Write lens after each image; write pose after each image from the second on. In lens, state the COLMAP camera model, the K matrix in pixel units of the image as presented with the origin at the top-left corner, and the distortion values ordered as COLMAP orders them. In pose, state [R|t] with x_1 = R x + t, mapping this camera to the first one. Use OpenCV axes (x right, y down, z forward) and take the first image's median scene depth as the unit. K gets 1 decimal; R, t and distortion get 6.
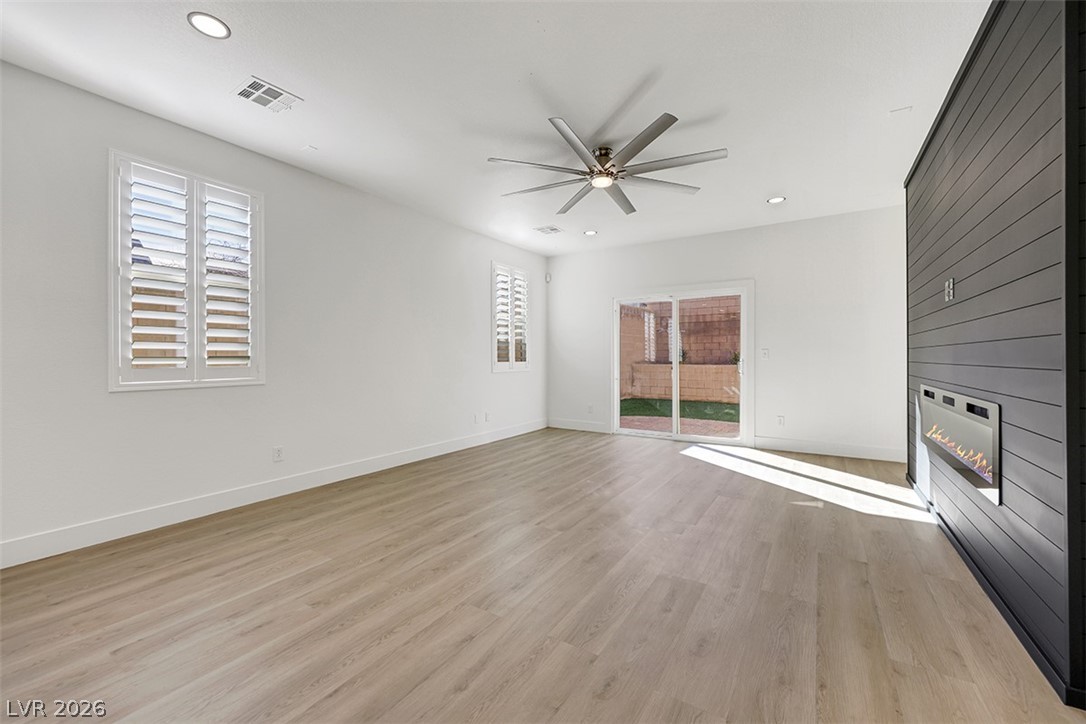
lens RADIAL K [[437.9, 0, 544.4], [0, 437.9, 353.4], [0, 0, 1]] dist [-0.001367, 0.000202]
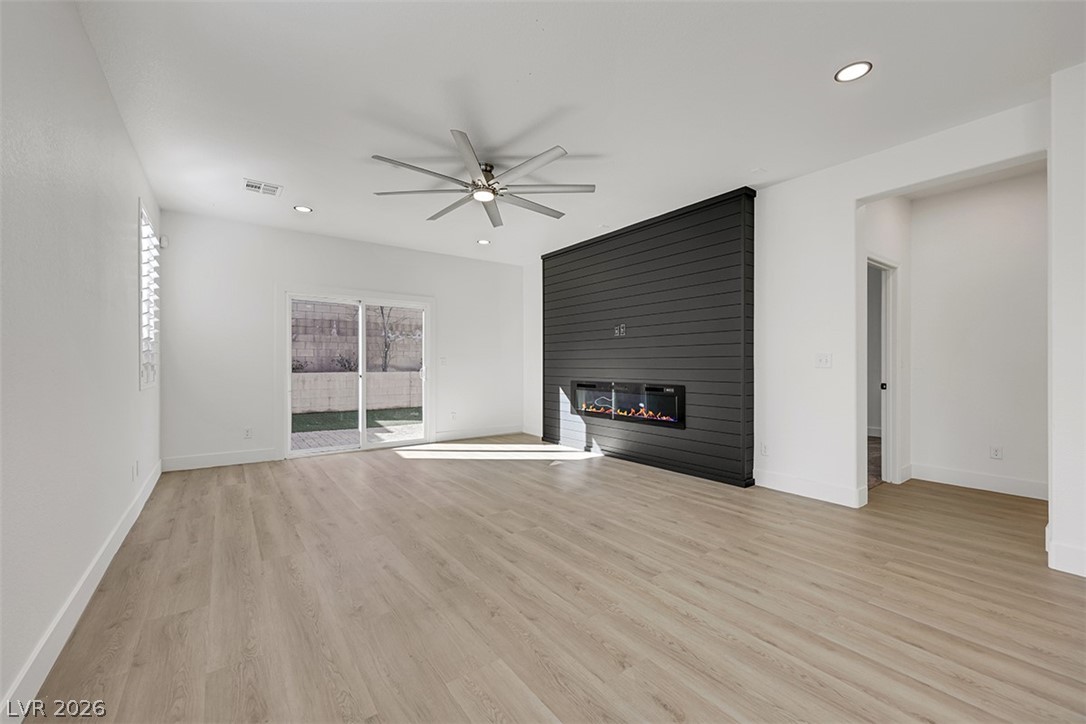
lens RADIAL K [[437.9, 0, 537.2], [0, 437.9, 365.7], [0, 0, 1]] dist [-0.001367, 0.000202]
pose [[0.366923, -0.002077, 0.930249, -0.791266], [-0.008029, 0.999953, 0.005399, 0.003980], [-0.930217, -0.009450, 0.366889, 0.500966]]
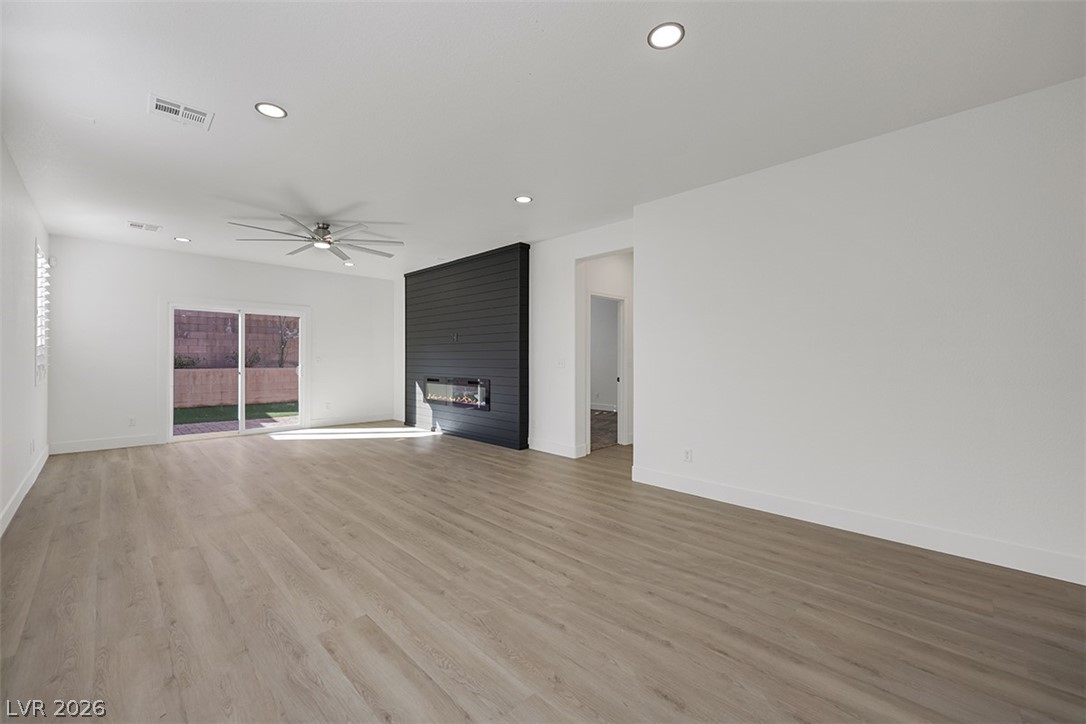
lens RADIAL K [[437.9, 0, 539.8], [0, 437.9, 357.2], [0, 0, 1]] dist [-0.001367, 0.000202]
pose [[0.215227, 0.002511, 0.976561, -1.135970], [-0.010520, 0.999945, -0.000253, -0.028301], [-0.976507, -0.010219, 0.215241, -0.022046]]
